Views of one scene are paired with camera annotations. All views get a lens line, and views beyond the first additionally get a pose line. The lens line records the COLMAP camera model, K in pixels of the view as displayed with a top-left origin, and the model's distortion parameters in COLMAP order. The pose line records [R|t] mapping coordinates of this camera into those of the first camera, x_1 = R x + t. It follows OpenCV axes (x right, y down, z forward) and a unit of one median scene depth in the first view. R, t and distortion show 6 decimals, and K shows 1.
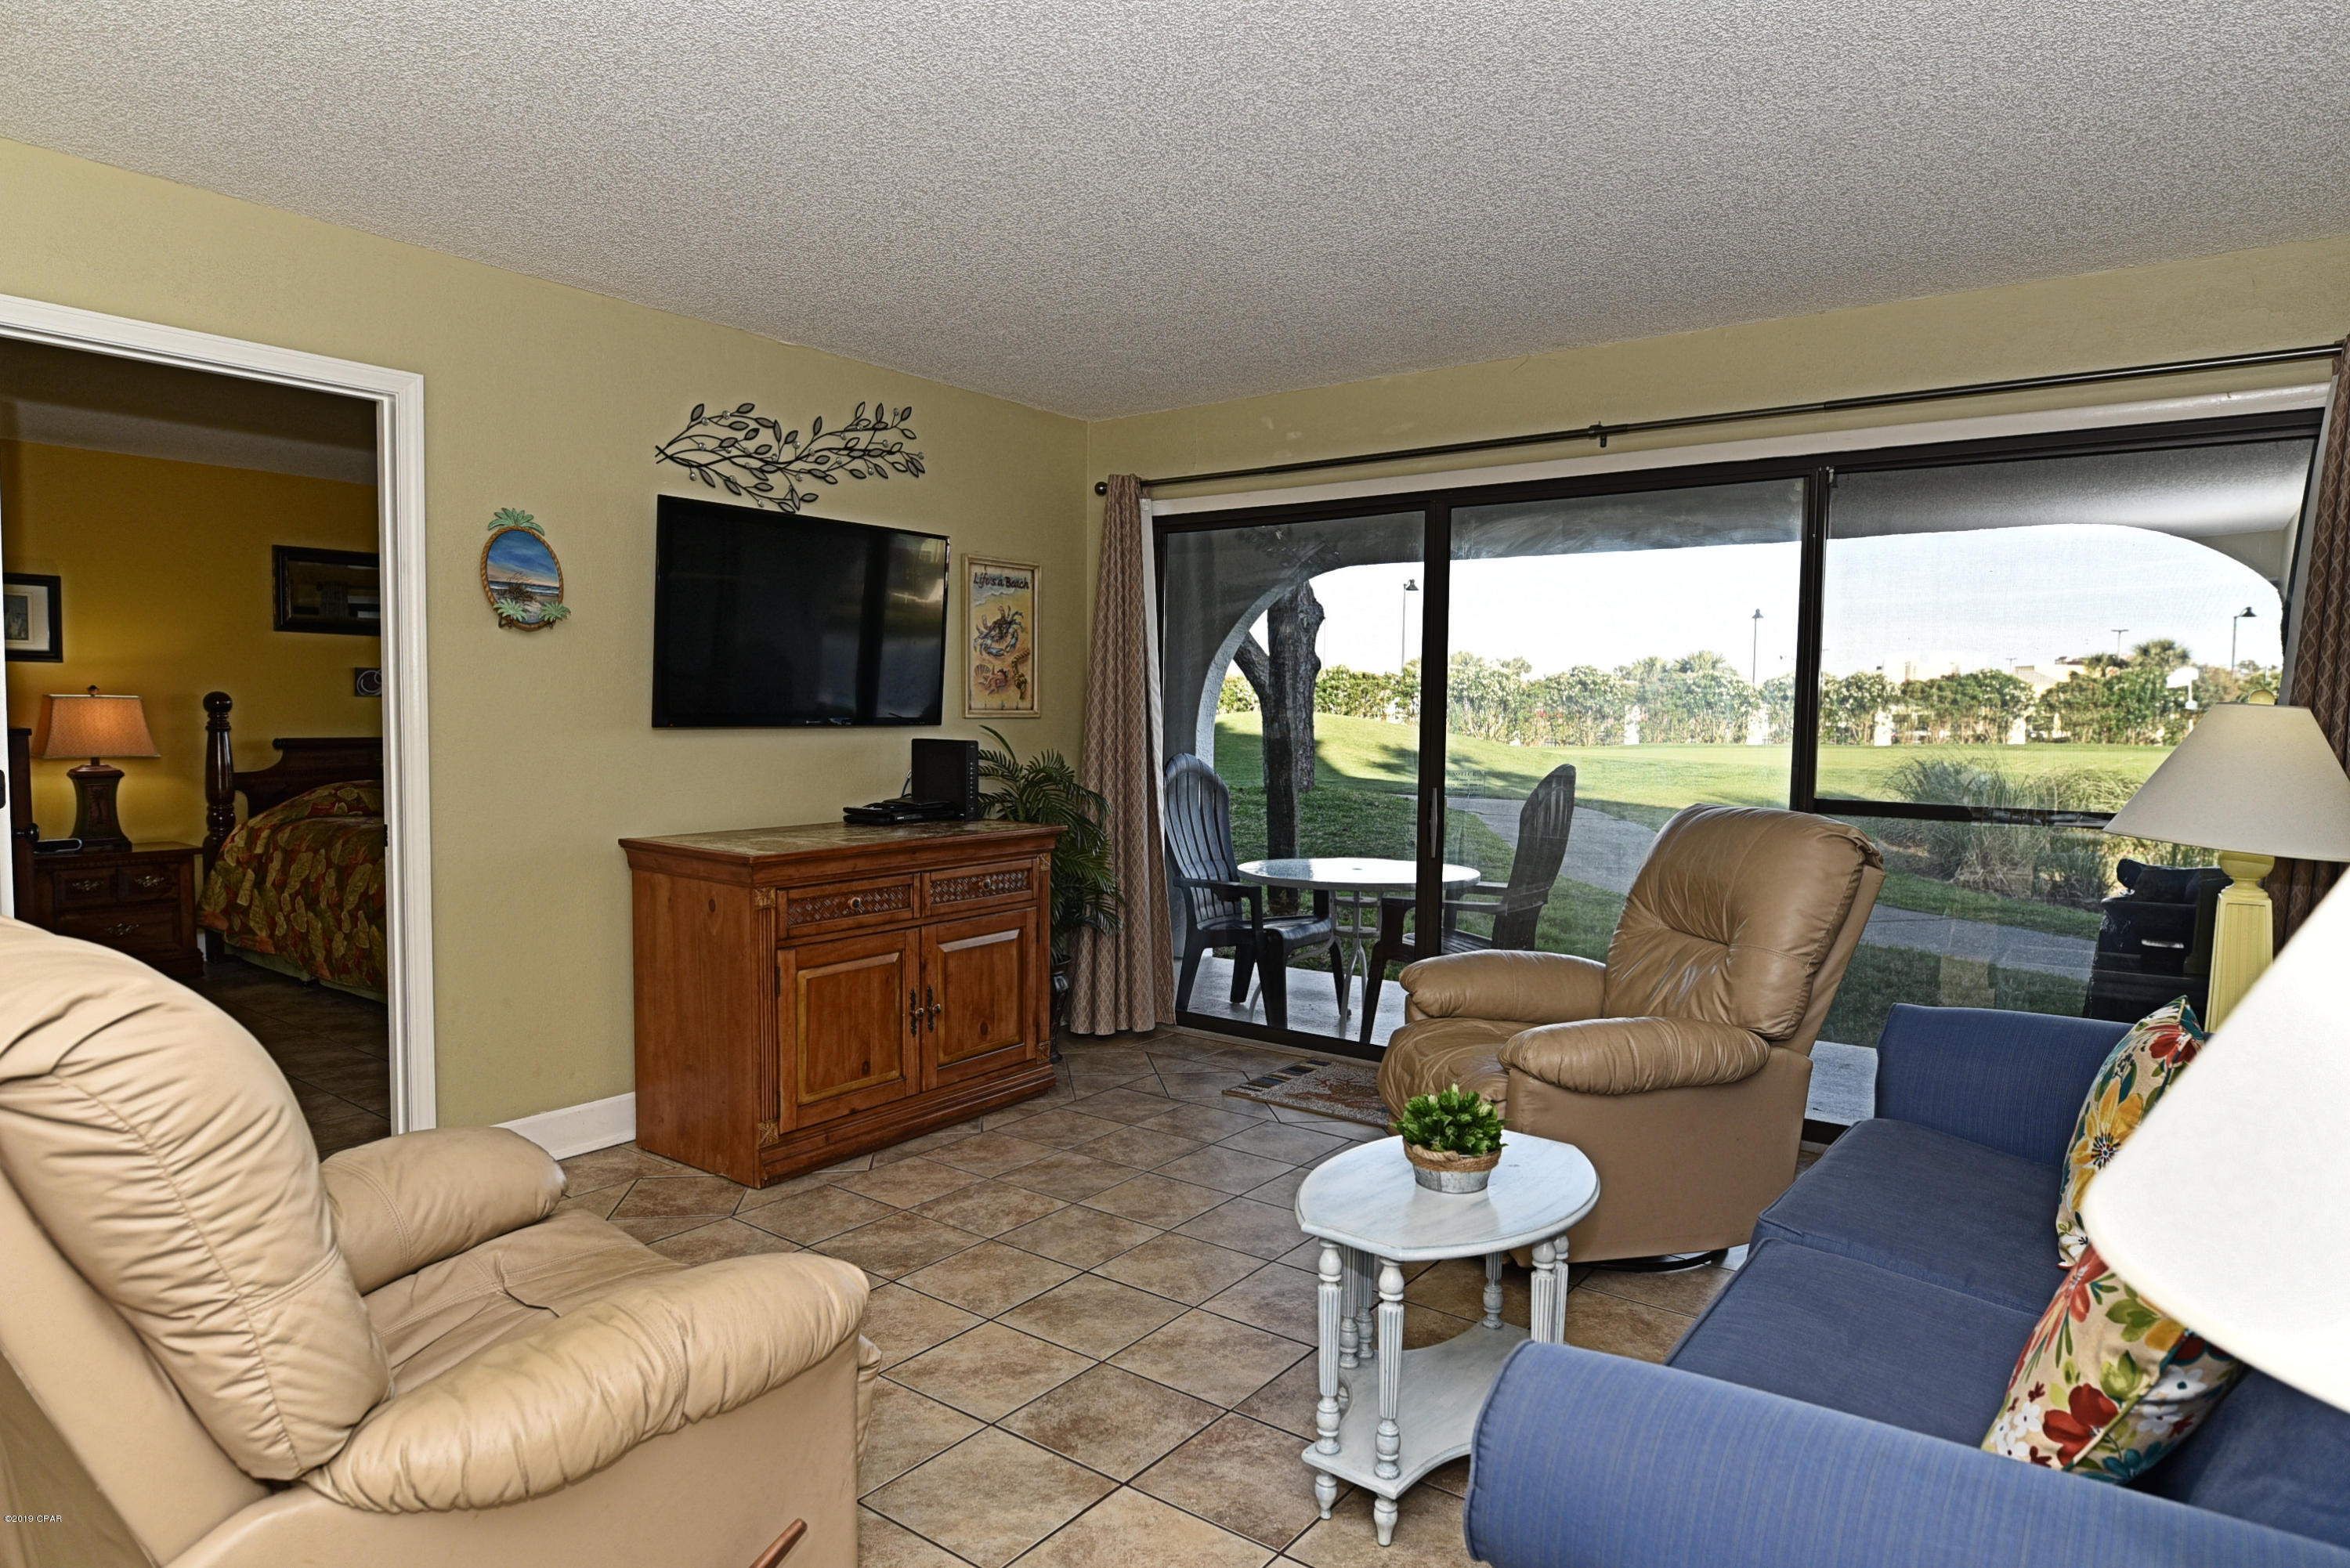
lens RADIAL K [[1353.2, 0, 1182.6], [0, 1353.2, 792.6], [0, 0, 1]] dist [-0.019263, -0.004281]
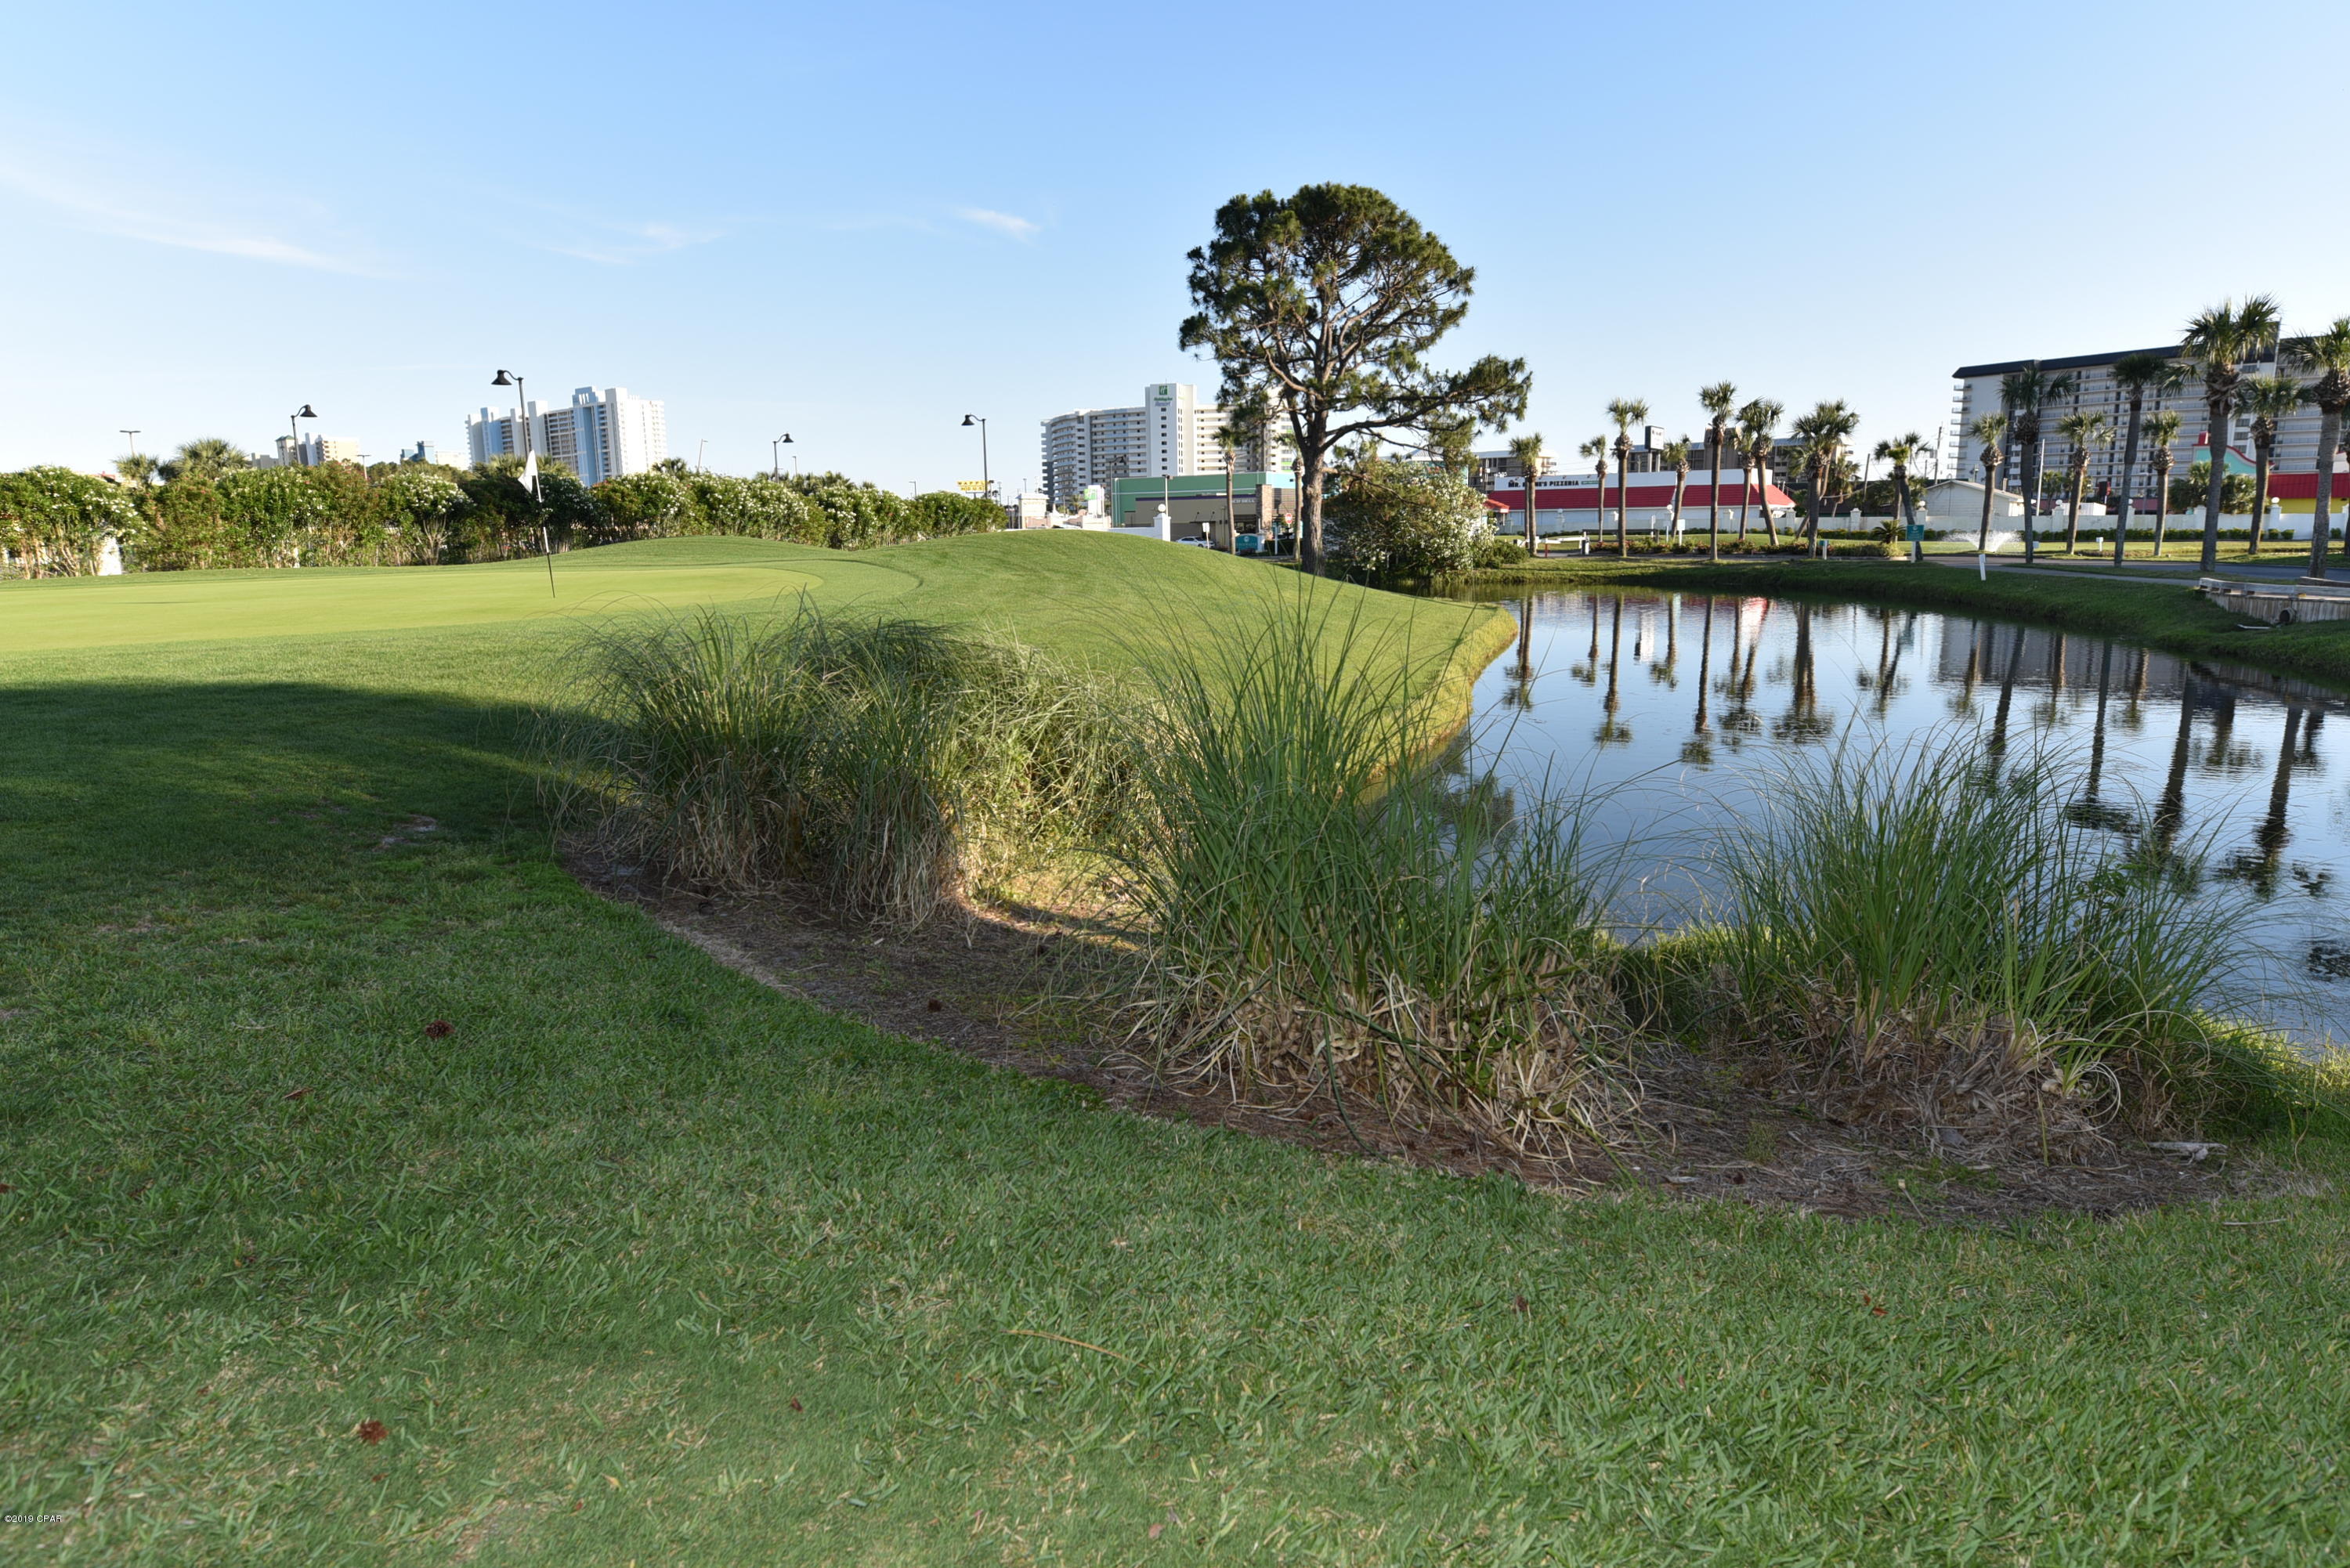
lens RADIAL K [[1353.2, 0, 1182.6], [0, 1353.2, 792.6], [0, 0, 1]] dist [-0.019263, -0.004281]
pose [[0.269896, -0.199740, 0.941945, 0.919143], [0.072414, 0.979688, 0.186995, -0.147077], [-0.960163, 0.017741, 0.278878, 2.768773]]
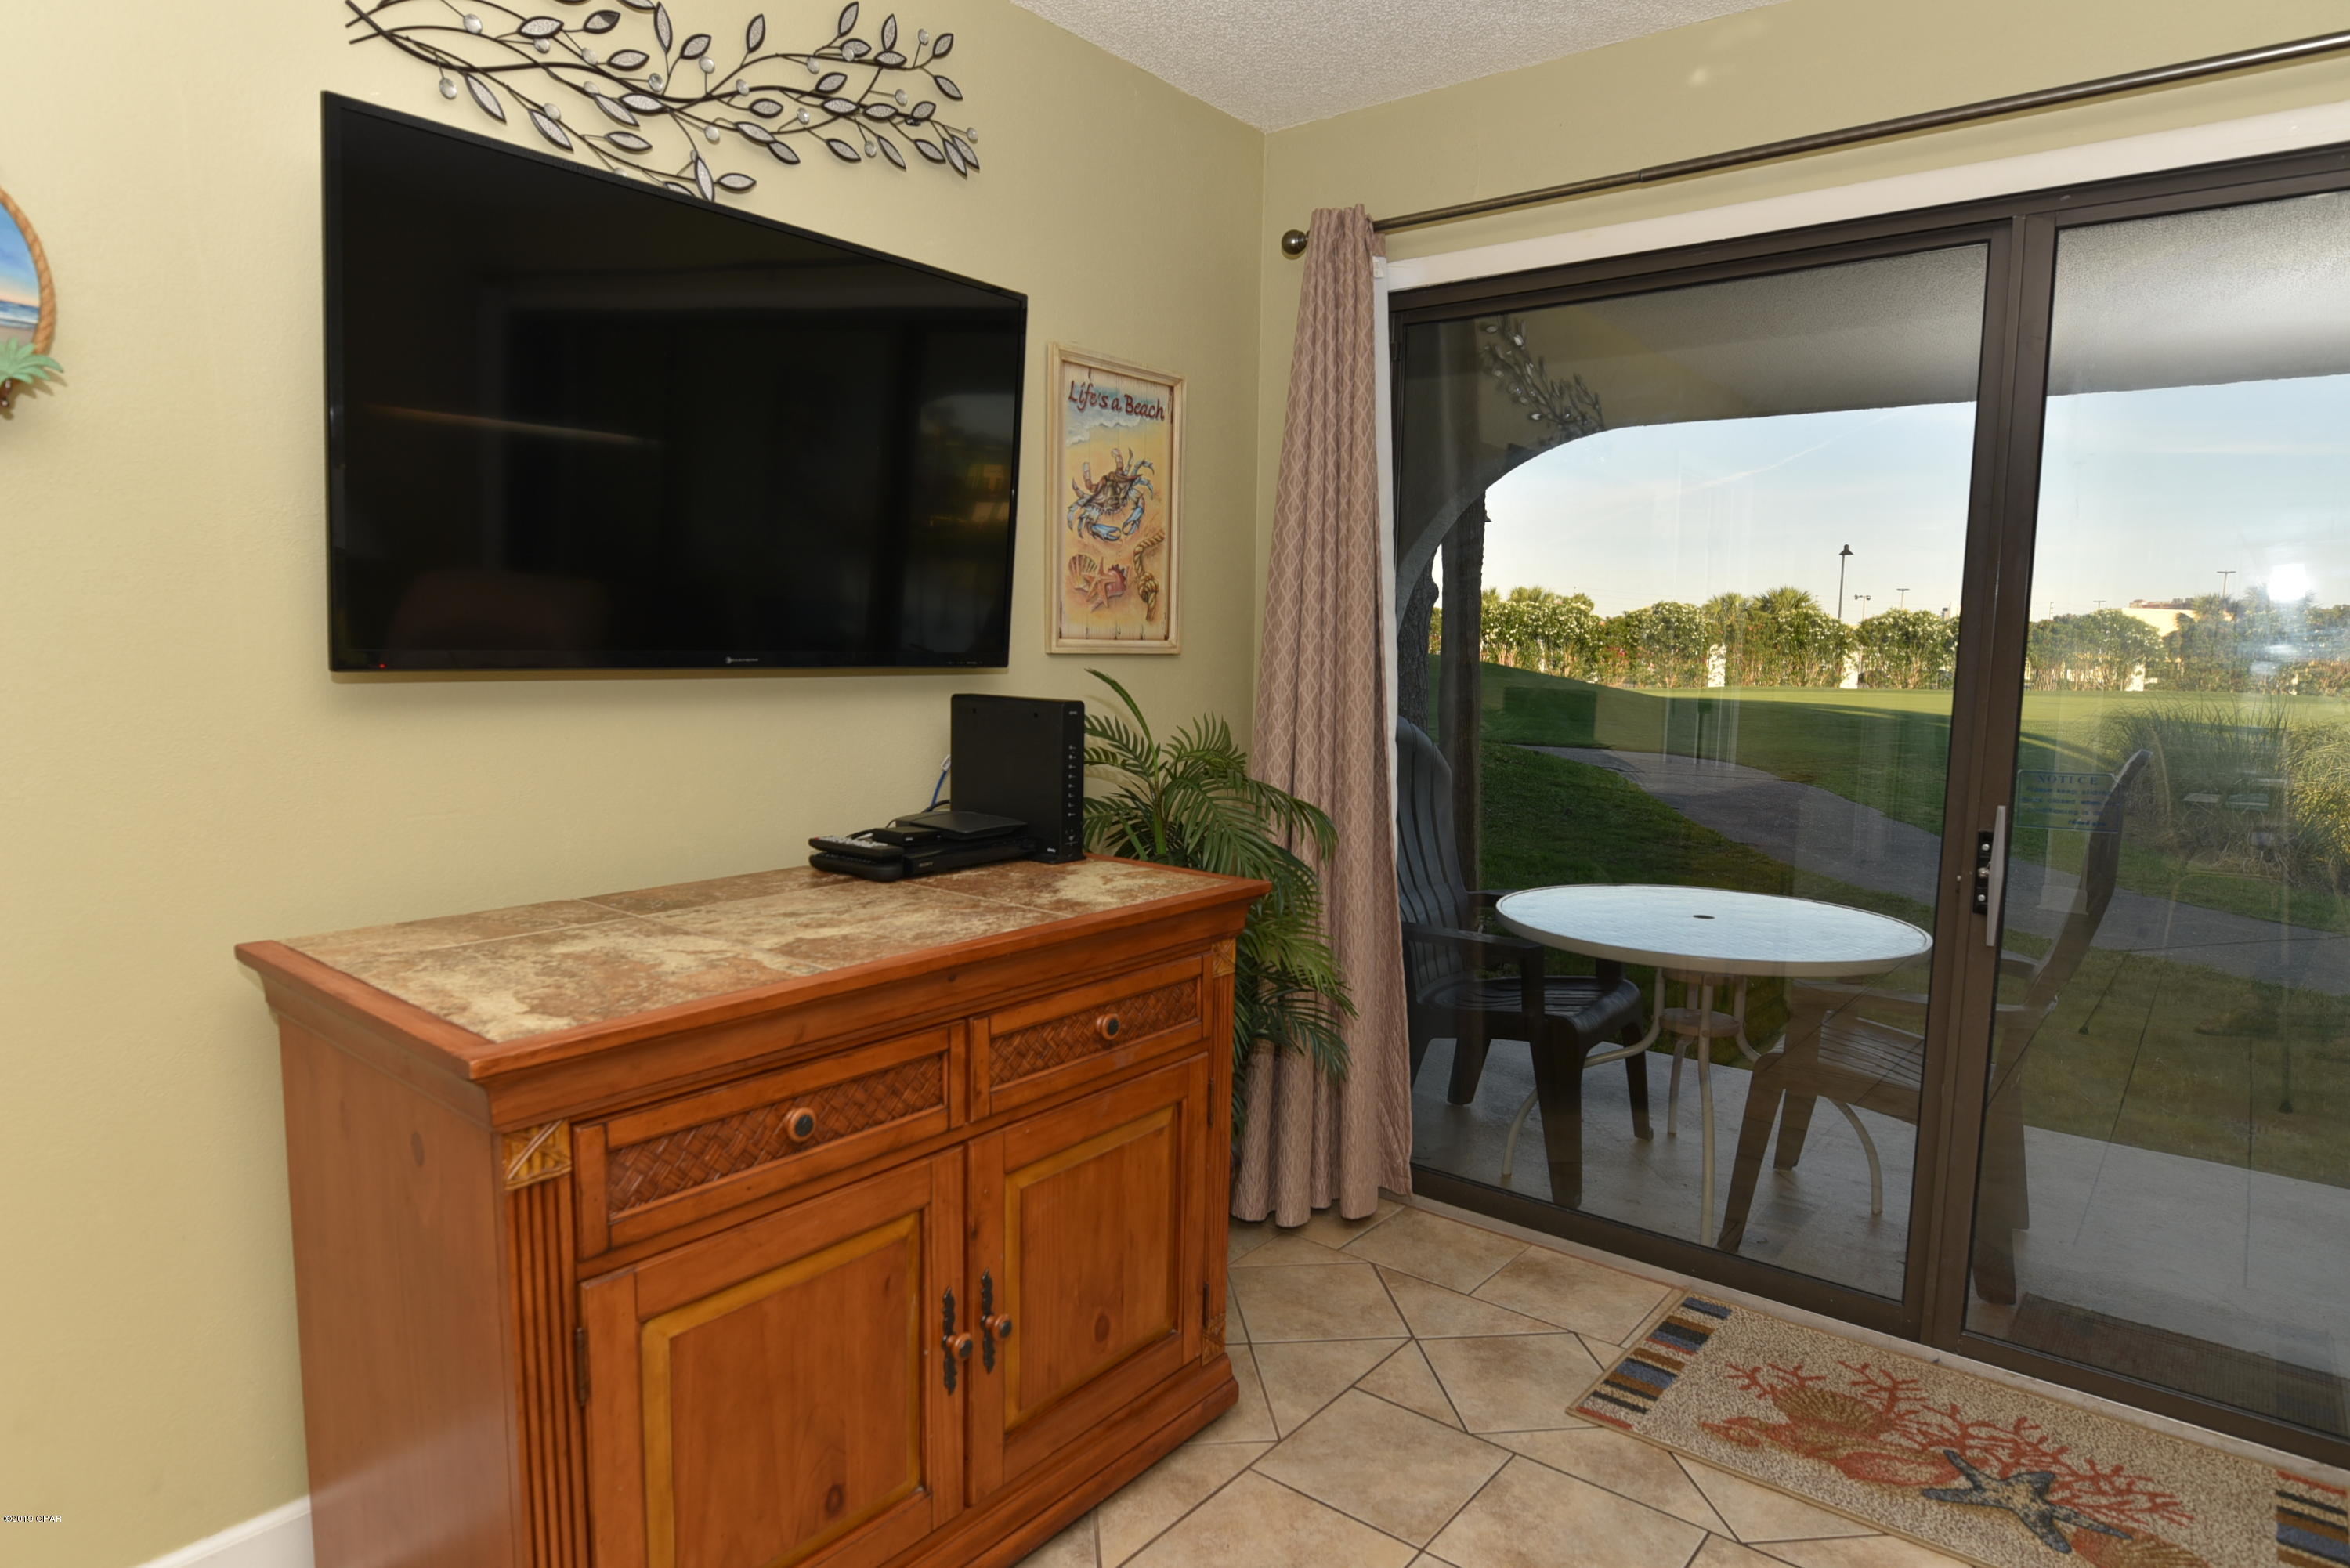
lens RADIAL K [[1353.0, 0, 1178.6], [0, 1353.0, 794.0], [0, 0, 1]] dist [-0.024927, -0.001329]
pose [[0.999219, 0.013180, -0.037264, -0.088338], [-0.011359, 0.998751, 0.048656, -0.025981], [0.037858, -0.048194, 0.998120, 0.457606]]
